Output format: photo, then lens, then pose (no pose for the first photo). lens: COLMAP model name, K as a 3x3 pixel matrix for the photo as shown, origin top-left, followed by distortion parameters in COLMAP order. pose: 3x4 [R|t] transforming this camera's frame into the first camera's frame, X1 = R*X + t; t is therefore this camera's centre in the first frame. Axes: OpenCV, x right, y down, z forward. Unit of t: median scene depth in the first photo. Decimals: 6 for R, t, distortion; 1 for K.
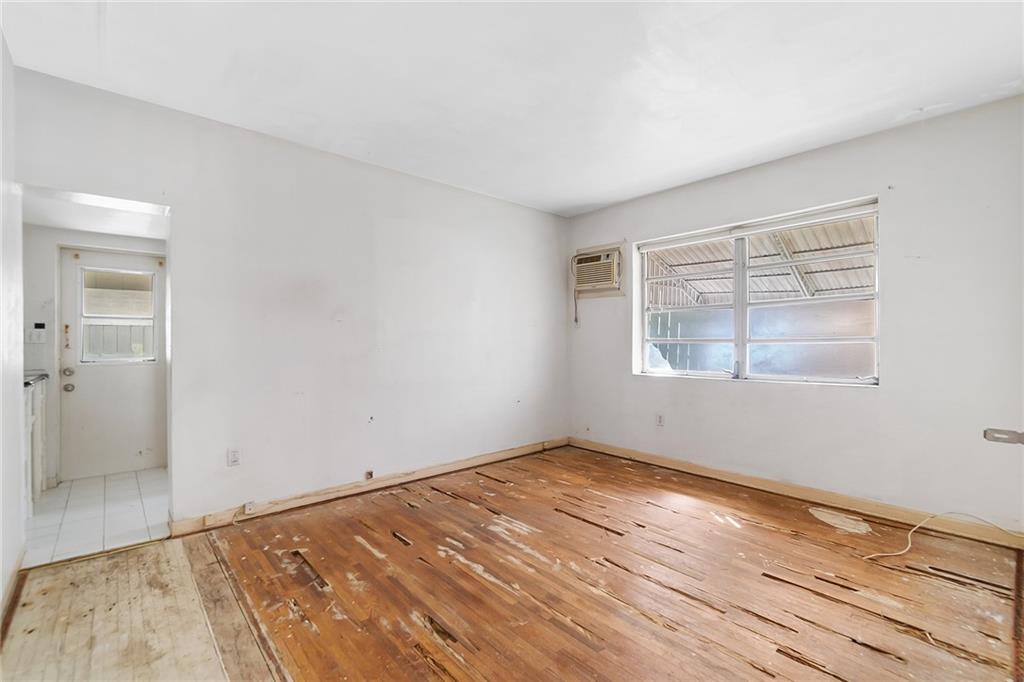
lens RADIAL K [[454.9, 0, 506.9], [0, 454.9, 336.6], [0, 0, 1]] dist [-0.001116, 0.000039]
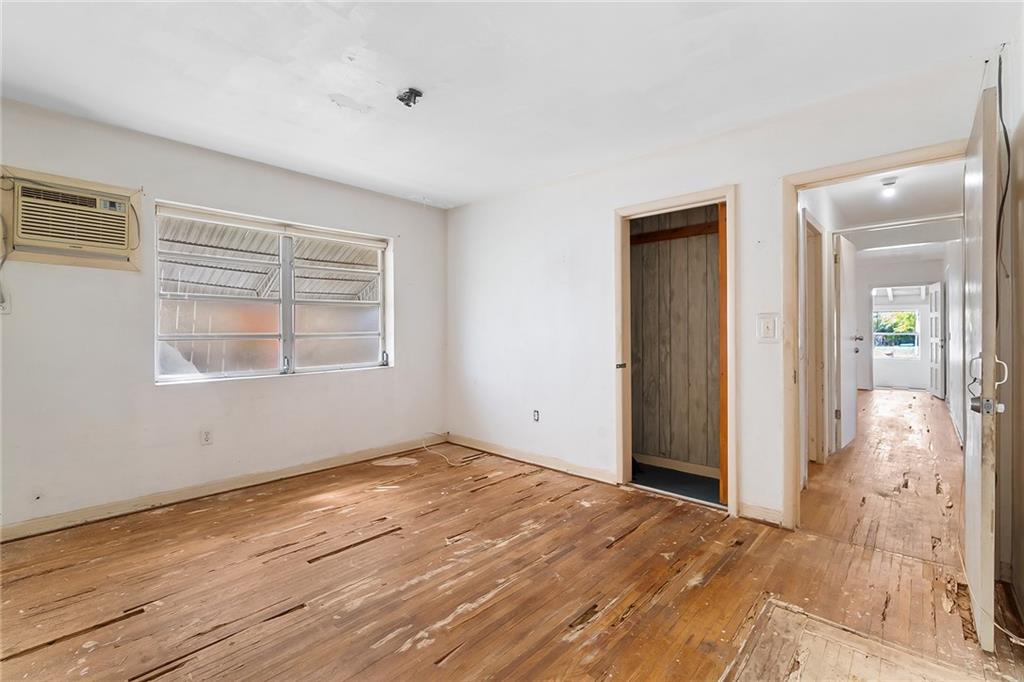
lens RADIAL K [[454.9, 0, 506.9], [0, 454.9, 336.6], [0, 0, 1]] dist [-0.001116, 0.000039]
pose [[-0.114898, -0.005888, 0.993360, -0.720258], [-0.005913, 0.999969, 0.005243, -0.000209], [-0.993360, -0.005271, -0.114929, 0.809398]]
